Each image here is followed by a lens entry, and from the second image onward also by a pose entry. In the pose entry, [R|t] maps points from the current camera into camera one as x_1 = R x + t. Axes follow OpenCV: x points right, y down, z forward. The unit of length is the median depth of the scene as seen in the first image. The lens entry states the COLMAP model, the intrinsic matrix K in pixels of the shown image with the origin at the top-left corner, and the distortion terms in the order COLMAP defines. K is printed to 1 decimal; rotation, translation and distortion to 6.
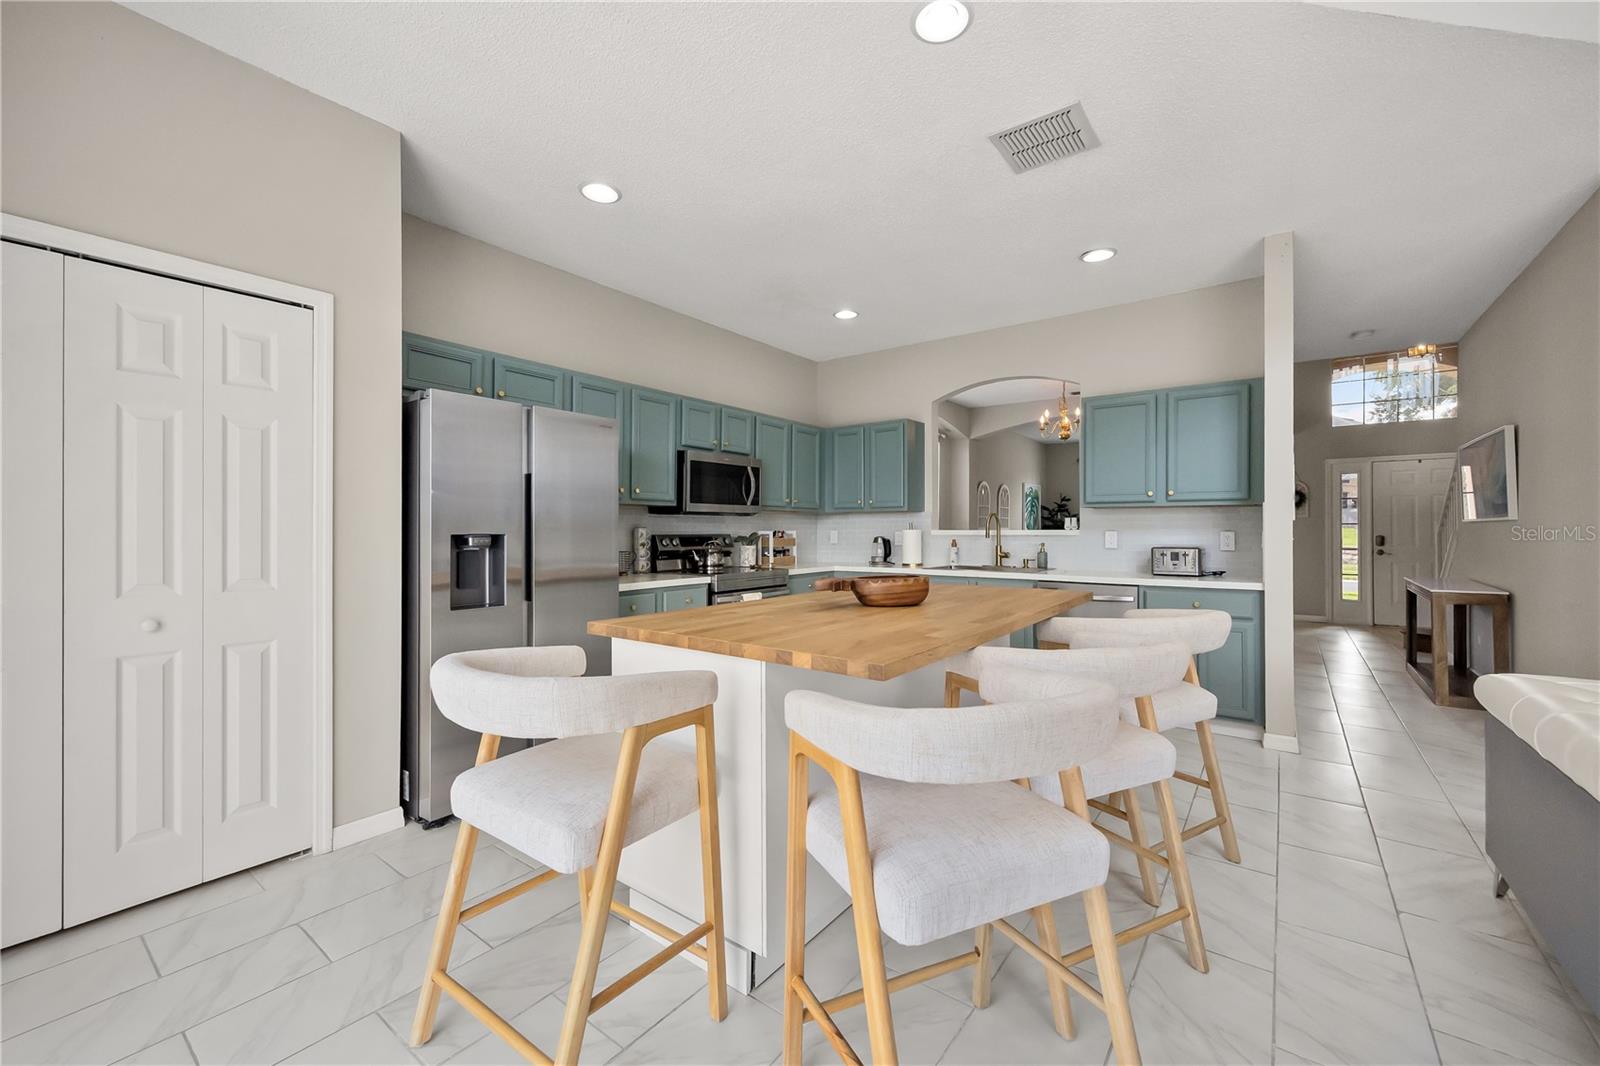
lens RADIAL K [[632.6, 0, 799.5], [0, 632.6, 530.1], [0, 0, 1]] dist [-0.005499, -0.000438]
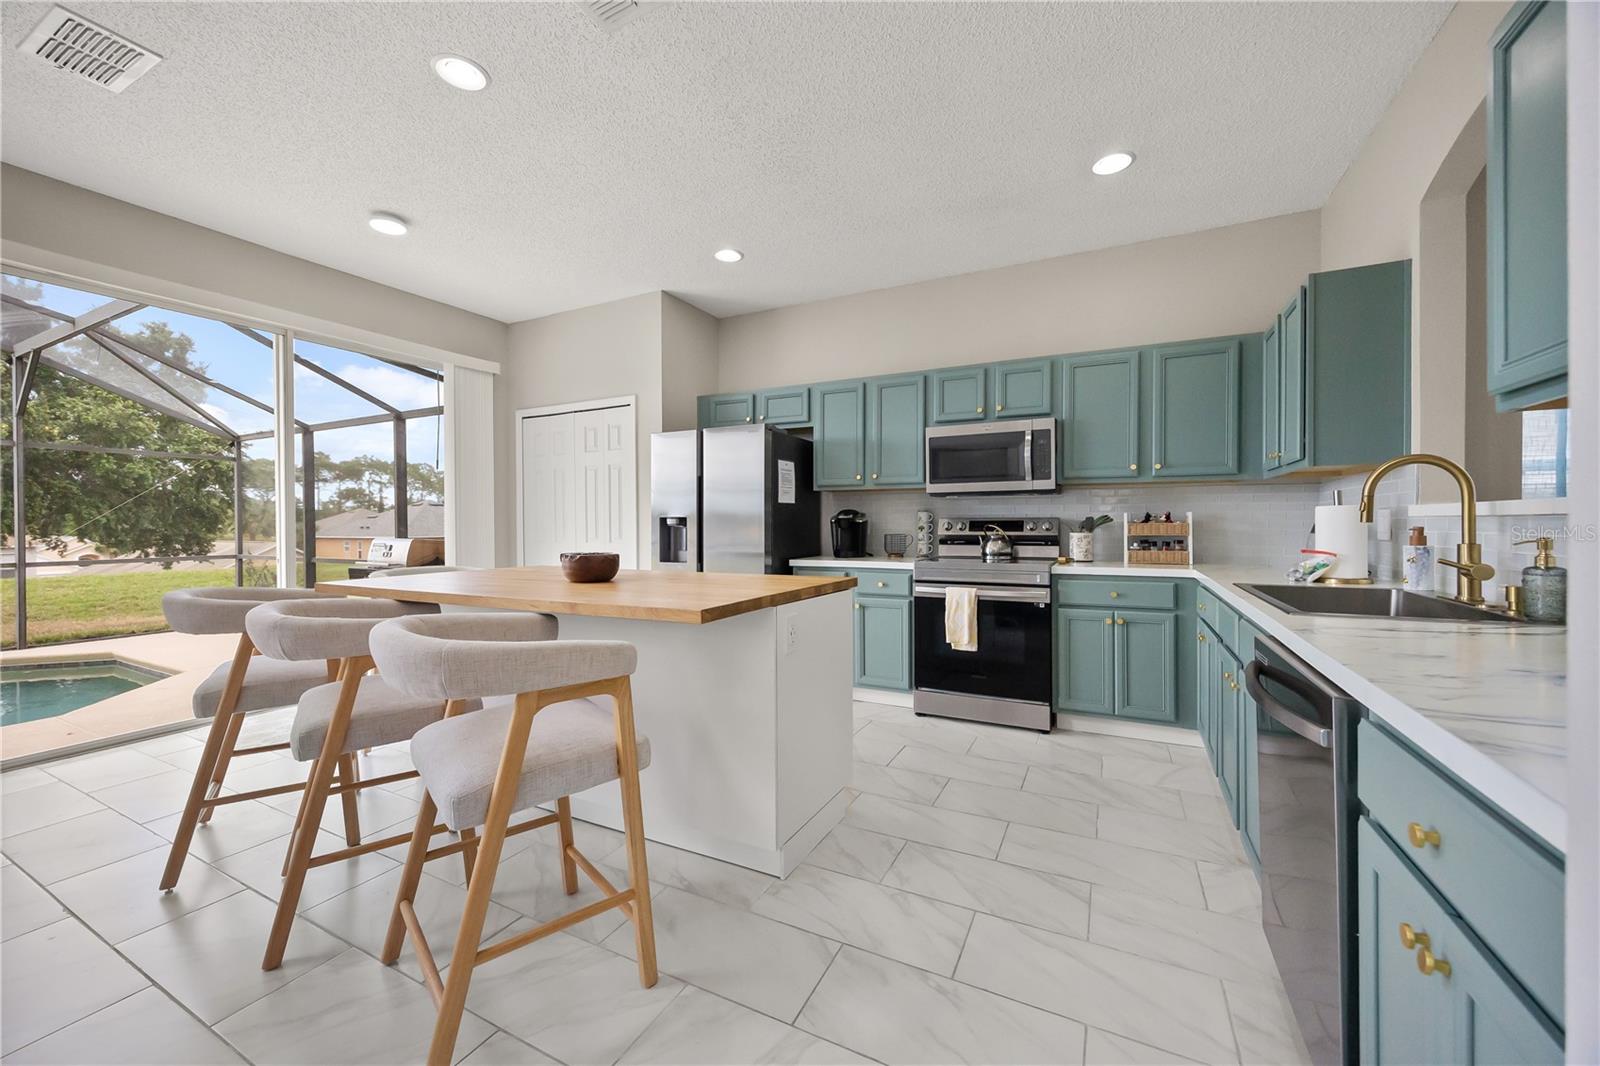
lens RADIAL K [[632.6, 0, 776.9], [0, 632.6, 527.7], [0, 0, 1]] dist [-0.005499, -0.000438]
pose [[0.159846, 0.008546, -0.987105, 0.661996], [0.002836, 0.999954, 0.009116, 0.011802], [0.987138, -0.004256, 0.159814, 0.578111]]
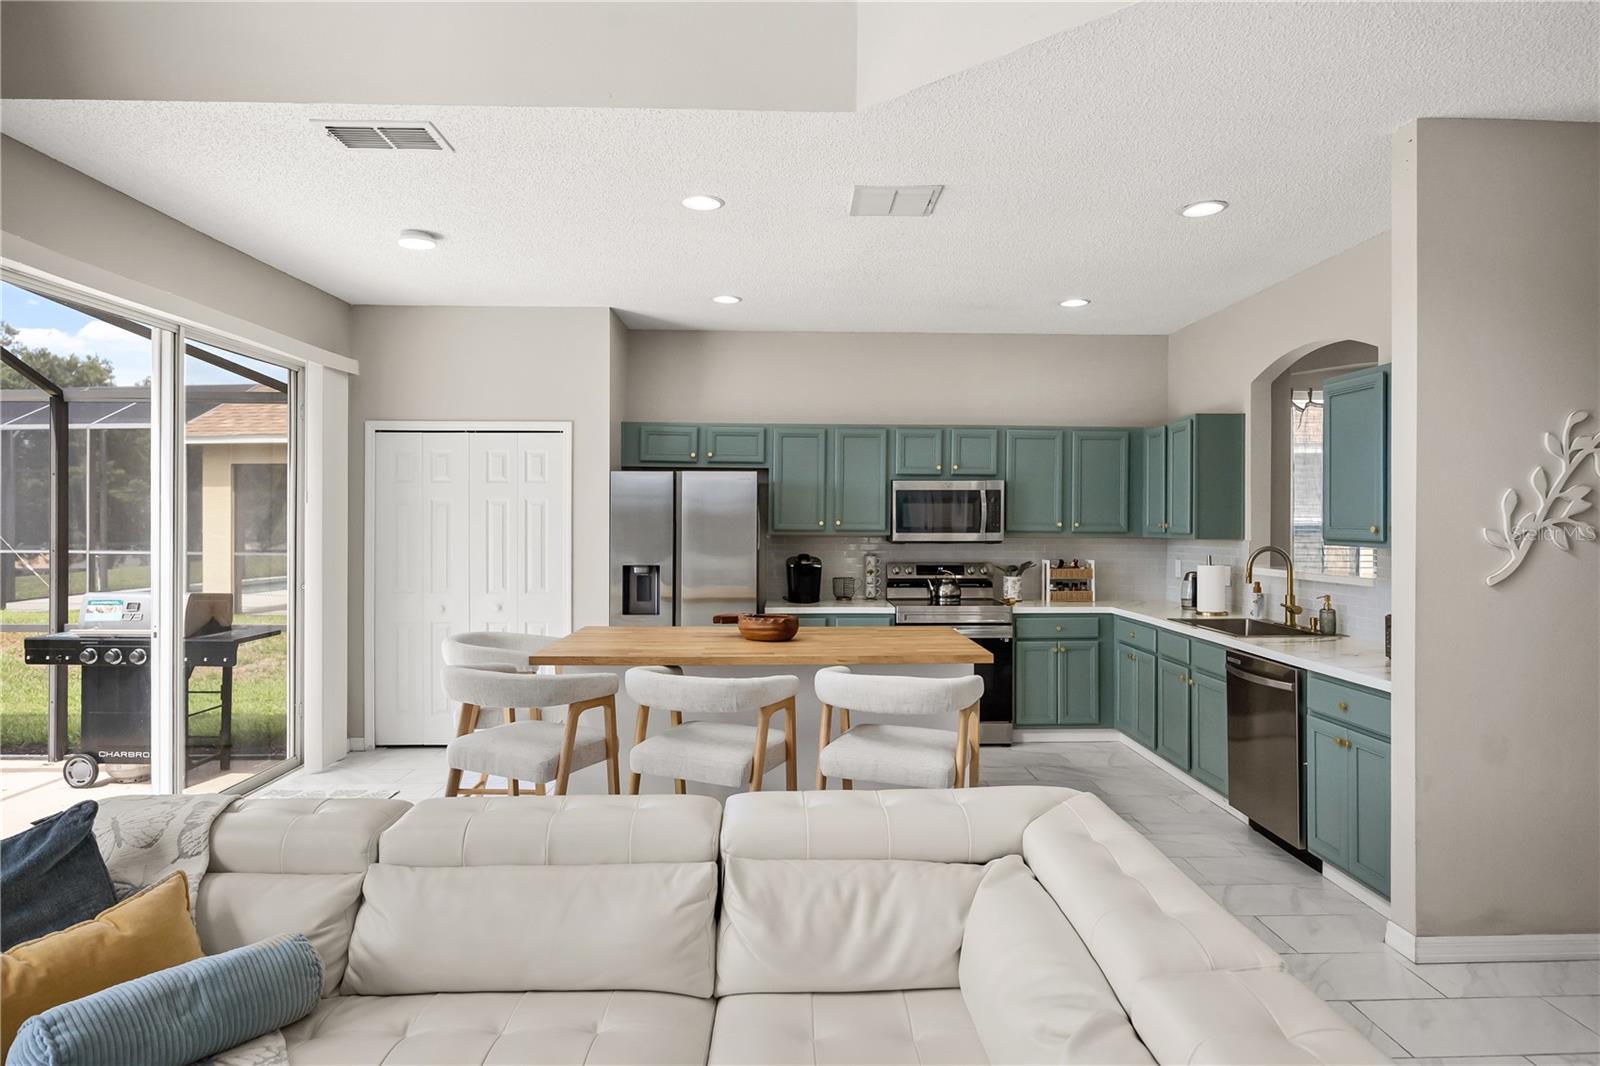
lens RADIAL K [[970.1, 0, 801.1], [0, 970.1, 529.1], [0, 0, 1]] dist [-0.039839, -0.000257]
pose [[0.618588, 0.007893, -0.785676, 0.869687], [-0.003057, 0.999966, 0.007640, -0.055297], [0.785710, -0.002324, 0.618591, -0.063742]]
